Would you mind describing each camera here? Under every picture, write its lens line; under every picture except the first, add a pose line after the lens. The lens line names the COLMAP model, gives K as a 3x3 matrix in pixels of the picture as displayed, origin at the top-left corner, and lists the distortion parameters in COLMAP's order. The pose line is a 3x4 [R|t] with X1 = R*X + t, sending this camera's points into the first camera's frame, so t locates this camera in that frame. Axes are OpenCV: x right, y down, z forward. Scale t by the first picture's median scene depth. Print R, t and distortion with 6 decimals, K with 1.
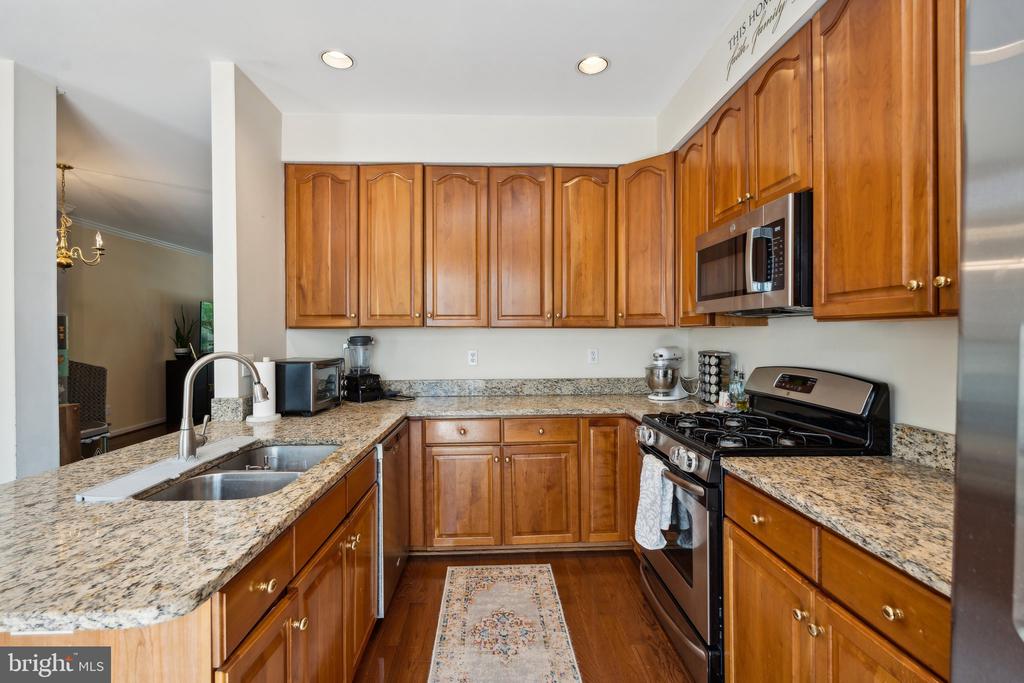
lens RADIAL K [[458.0, 0, 510.3], [0, 458.0, 338.5], [0, 0, 1]] dist [-0.001953, -0.001189]
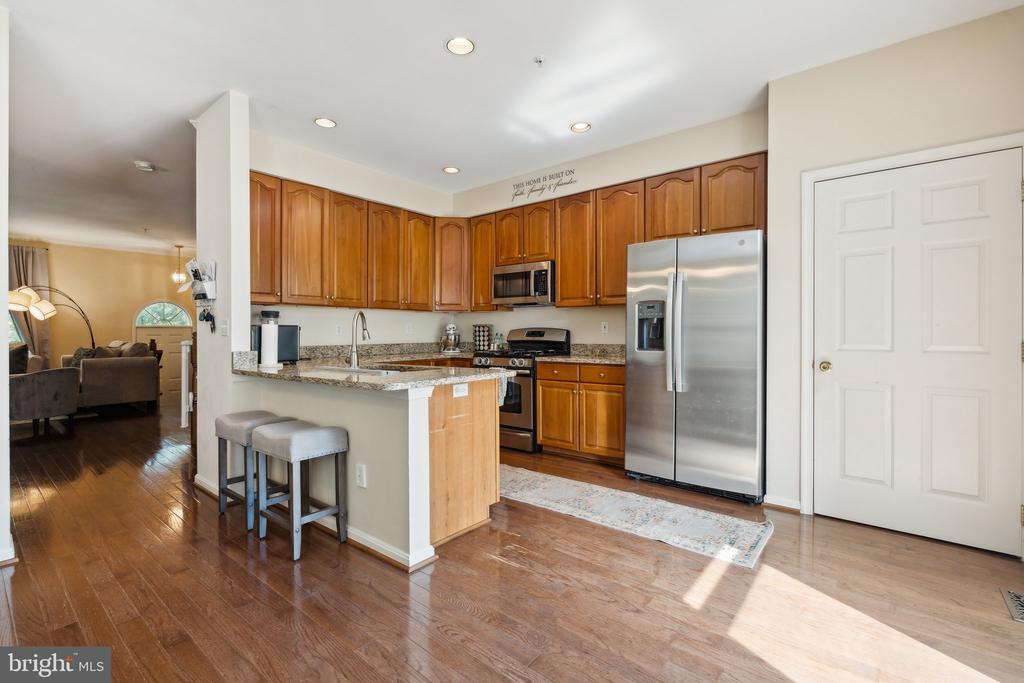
lens RADIAL K [[458.0, 0, 510.3], [0, 458.0, 338.5], [0, 0, 1]] dist [-0.001953, -0.001189]
pose [[0.660137, -0.007317, 0.751110, -1.137877], [0.006176, 0.999972, 0.004313, 0.096236], [-0.751120, 0.001792, 0.660163, -0.451510]]
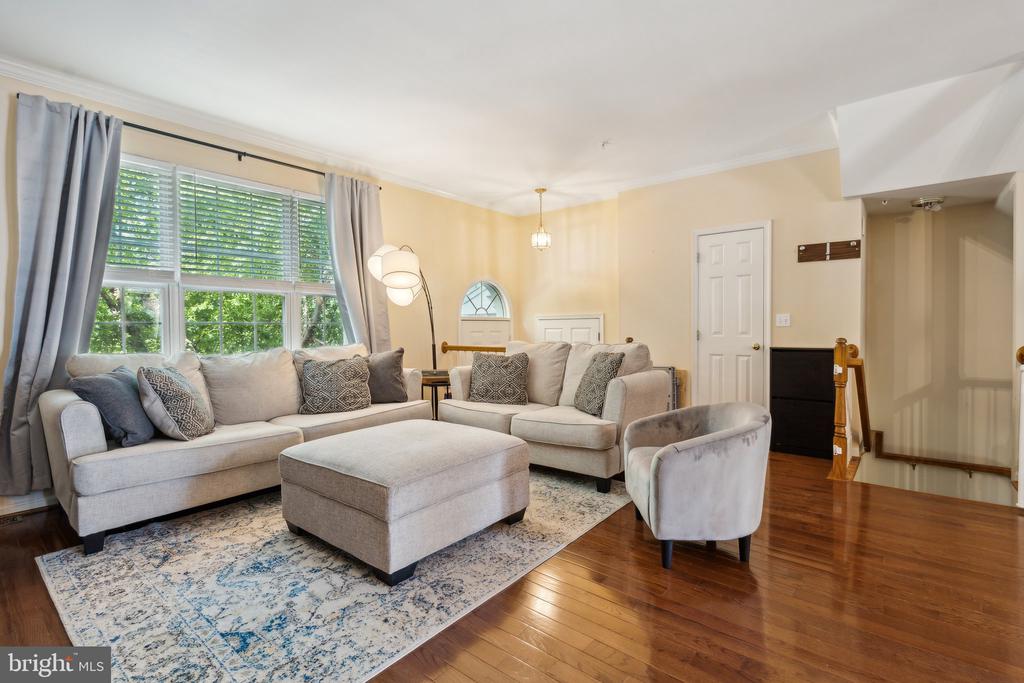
lens RADIAL K [[473.3, 0, 508.7], [0, 473.3, 334.2], [0, 0, 1]] dist [-0.001168, -0.000158]
pose [[0.671104, -0.013975, 0.741231, -2.028608], [0.013358, 0.999888, 0.006758, 0.068839], [-0.741243, 0.005366, 0.671216, 2.496816]]
